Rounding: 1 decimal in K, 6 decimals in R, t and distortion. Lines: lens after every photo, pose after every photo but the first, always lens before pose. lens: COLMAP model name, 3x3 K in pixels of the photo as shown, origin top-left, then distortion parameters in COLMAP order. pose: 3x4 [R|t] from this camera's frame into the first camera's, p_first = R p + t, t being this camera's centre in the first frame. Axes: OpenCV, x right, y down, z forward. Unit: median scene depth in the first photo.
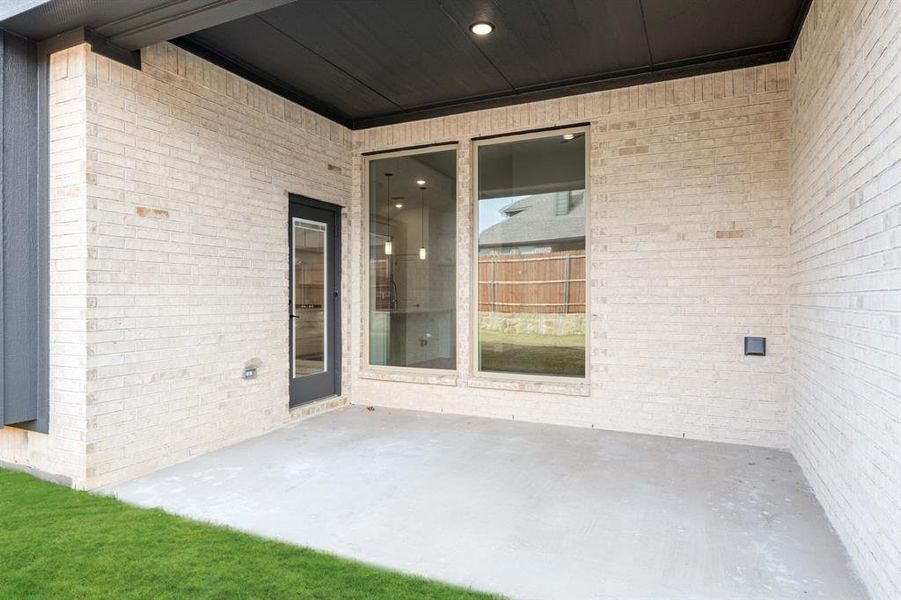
lens RADIAL K [[542.8, 0, 451.6], [0, 542.8, 298.9], [0, 0, 1]] dist [0.000897, -0.000231]
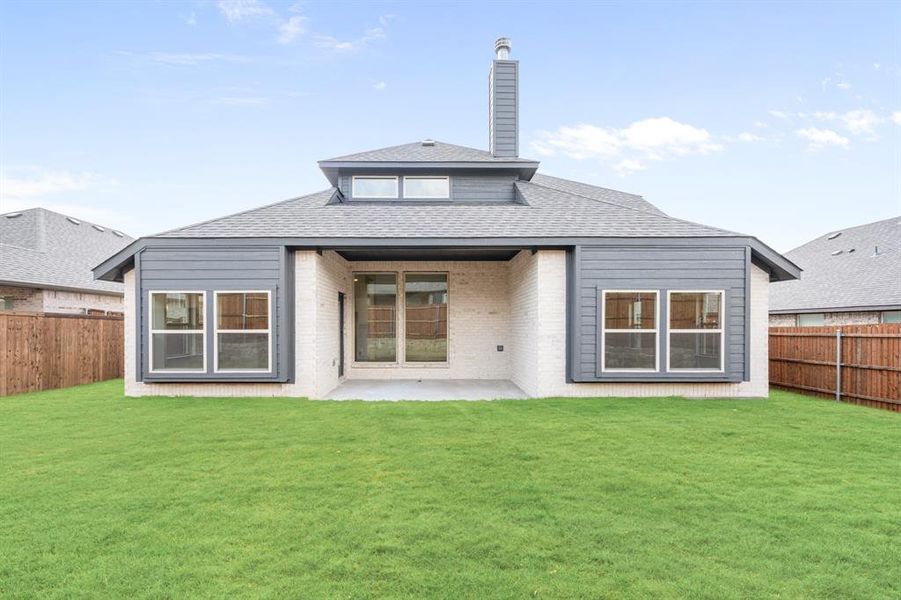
lens RADIAL K [[375.1, 0, 439.8], [0, 375.1, 327.2], [0, 0, 1]] dist [-0.000989, 0.000095]
pose [[0.907756, -0.002389, 0.419492, -0.629023], [0.001955, 0.999997, 0.001465, -0.037944], [-0.419494, -0.000510, 0.907758, -0.780295]]
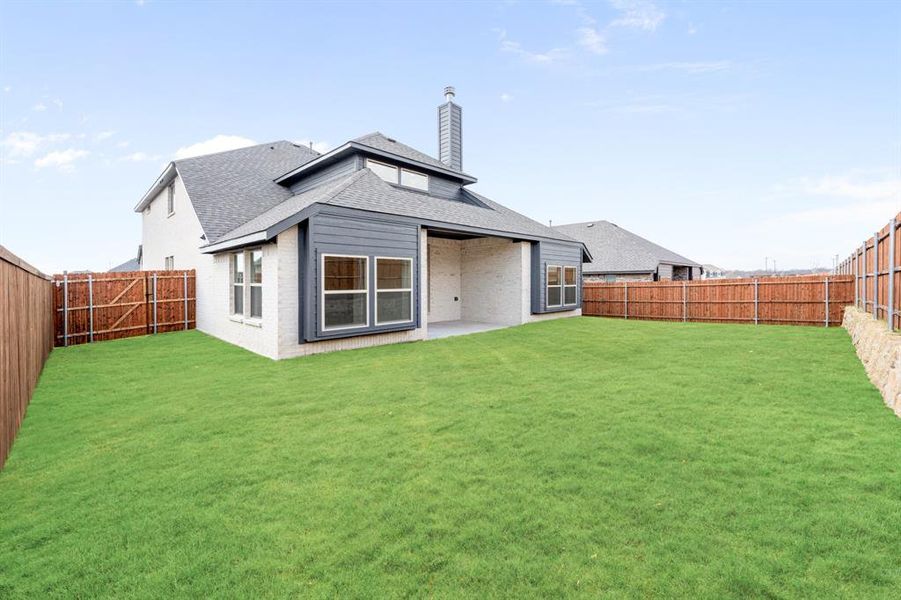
lens RADIAL K [[375.1, 0, 453.4], [0, 375.1, 284.9], [0, 0, 1]] dist [-0.000989, 0.000095]
pose [[0.325876, -0.005953, 0.945394, -2.213747], [0.019562, 0.999809, -0.000447, -0.039712], [-0.945210, 0.018640, 0.325930, -0.046396]]
